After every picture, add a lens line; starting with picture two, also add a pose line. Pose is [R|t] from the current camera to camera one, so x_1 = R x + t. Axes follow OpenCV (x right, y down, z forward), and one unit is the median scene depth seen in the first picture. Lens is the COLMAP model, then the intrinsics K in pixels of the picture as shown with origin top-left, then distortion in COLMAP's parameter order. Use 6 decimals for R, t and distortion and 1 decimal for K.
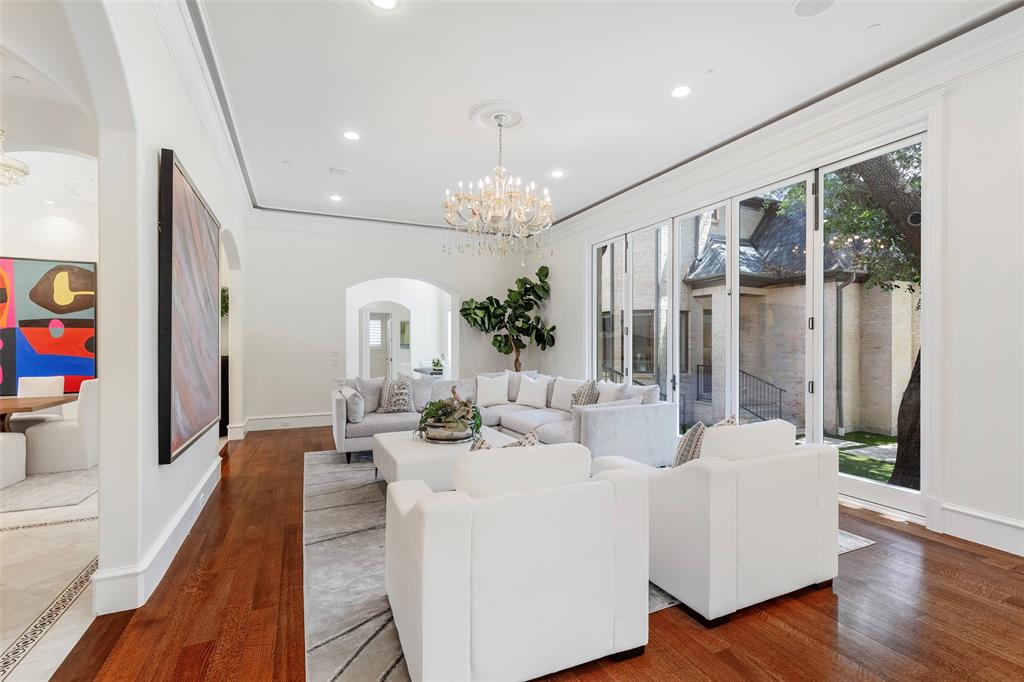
lens RADIAL K [[480.3, 0, 521.5], [0, 480.3, 346.0], [0, 0, 1]] dist [0.007467, 0.000395]
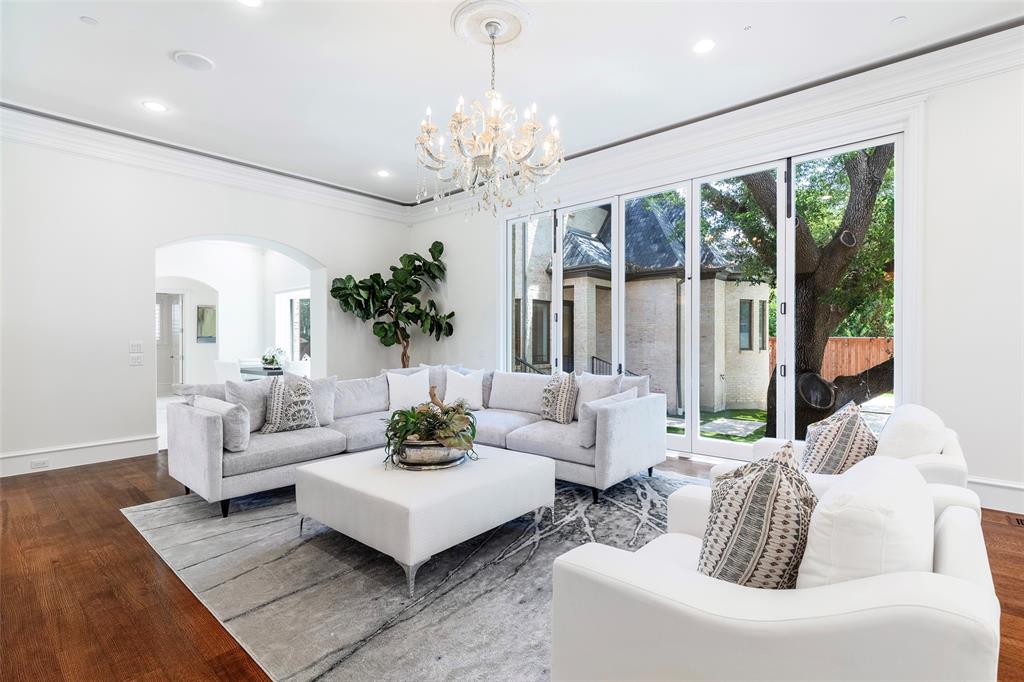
lens RADIAL K [[480.3, 0, 511.3], [0, 480.3, 339.4], [0, 0, 1]] dist [0.007467, 0.000395]
pose [[0.904149, -0.006481, 0.427168, -0.204949], [0.007989, 0.999967, -0.001737, 0.009446], [-0.427142, 0.004983, 0.904171, 0.183635]]
